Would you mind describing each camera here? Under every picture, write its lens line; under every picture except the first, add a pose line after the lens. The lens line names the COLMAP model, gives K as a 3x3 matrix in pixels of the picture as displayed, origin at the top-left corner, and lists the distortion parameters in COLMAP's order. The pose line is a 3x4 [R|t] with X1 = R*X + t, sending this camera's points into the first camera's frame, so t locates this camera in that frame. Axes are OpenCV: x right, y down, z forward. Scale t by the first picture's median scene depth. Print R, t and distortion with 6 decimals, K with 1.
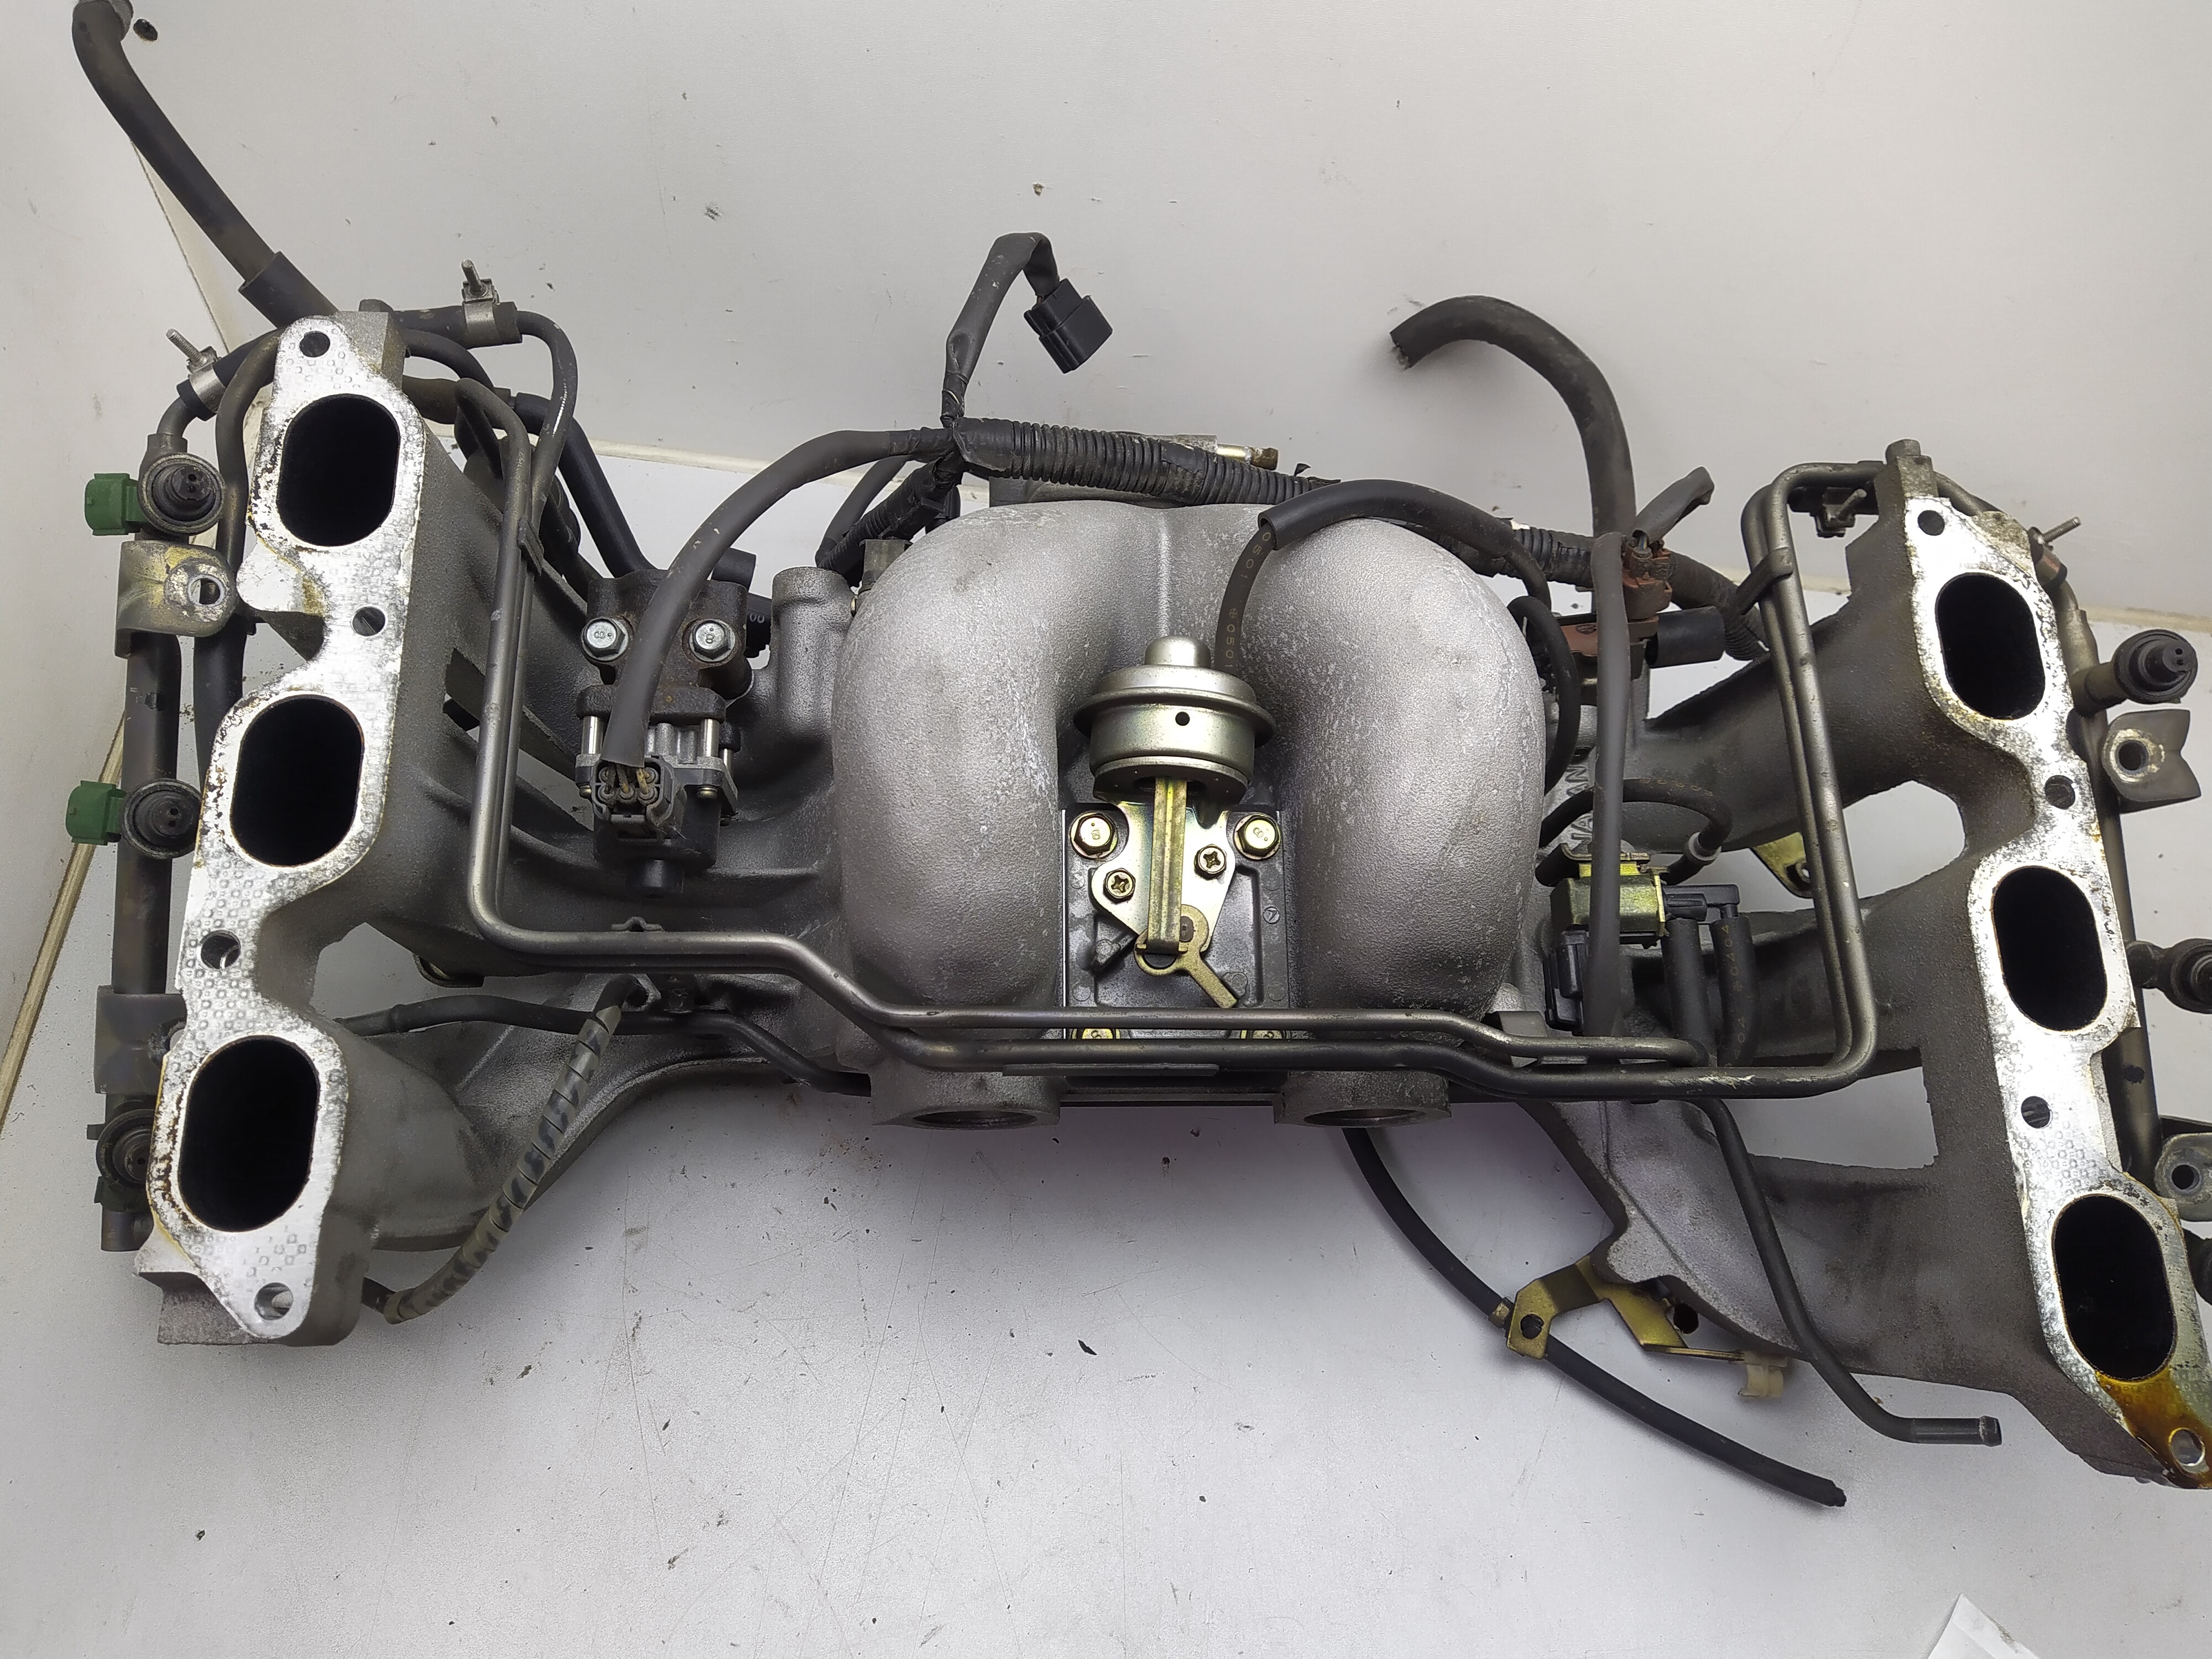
lens RADIAL K [[1579.7, 0, 1106.0], [0, 1579.7, 829.5], [0, 0, 1]] dist [-0.011869, -0.007267]
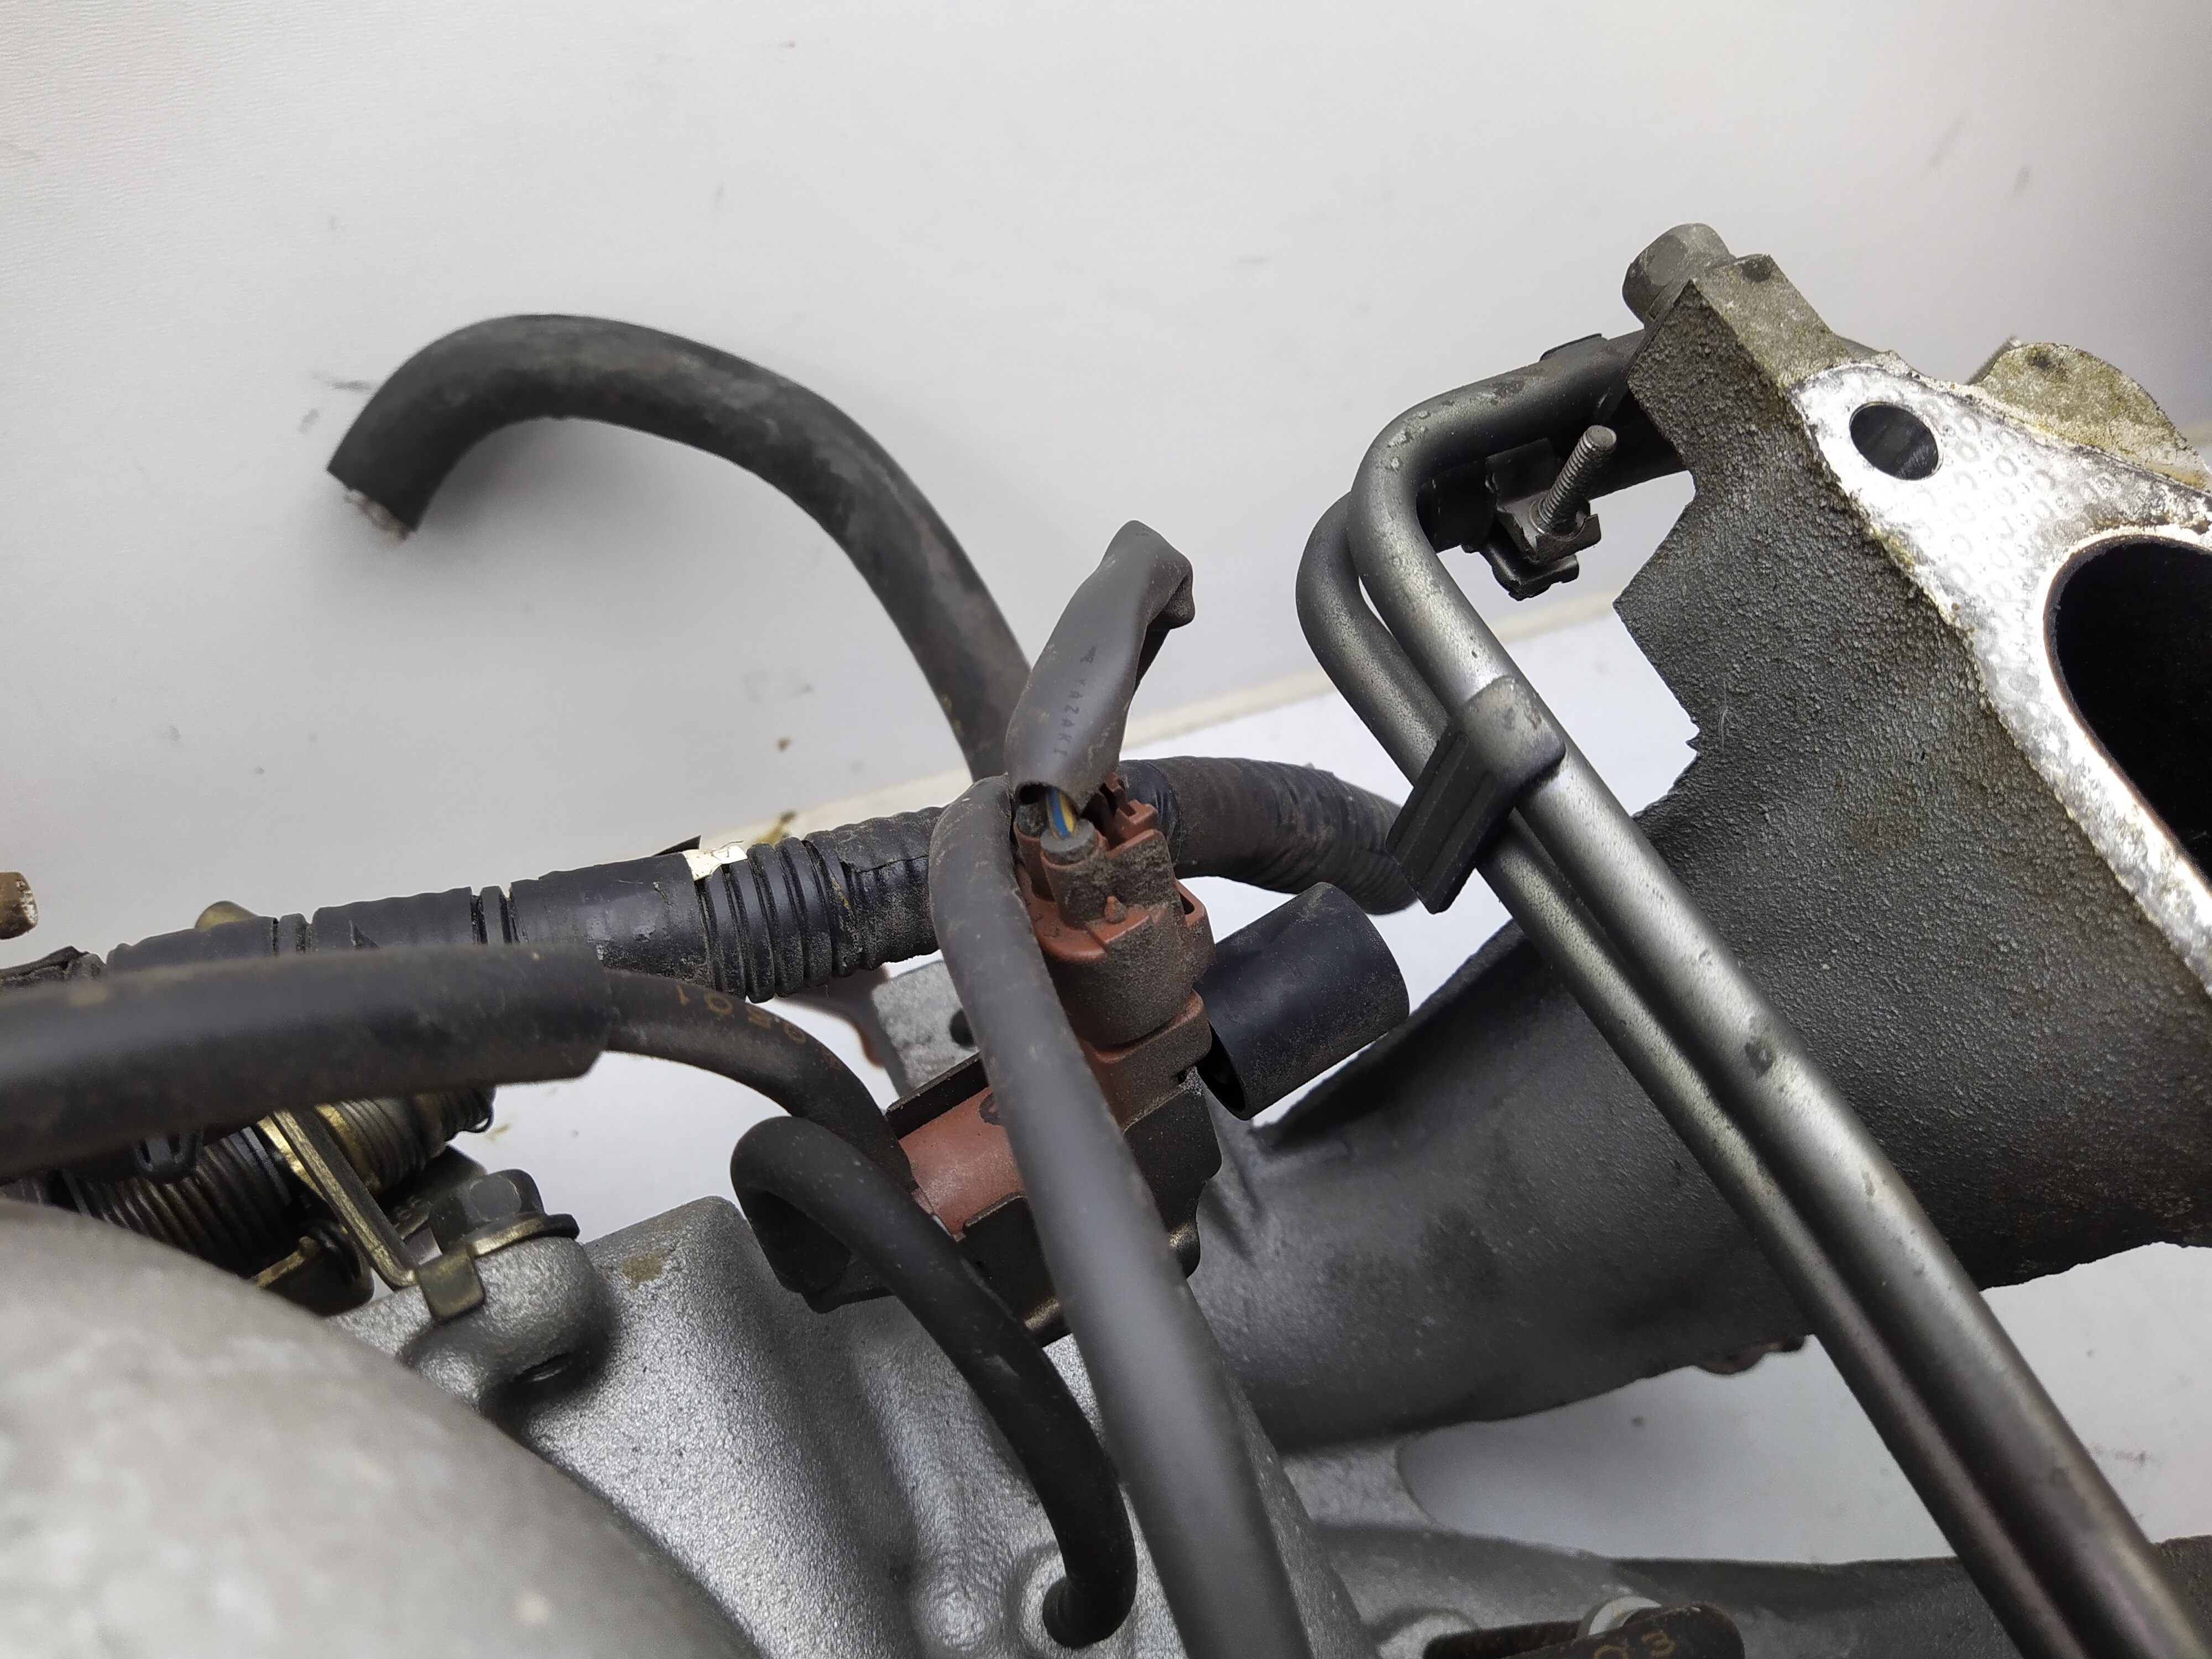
lens RADIAL K [[1579.7, 0, 1106.0], [0, 1579.7, 829.5], [0, 0, 1]] dist [-0.011869, -0.007267]
pose [[0.890520, -0.367968, 0.267534, 0.266515], [0.393928, 0.917843, -0.048830, -0.159893], [-0.227586, 0.148873, 0.962310, 0.707162]]
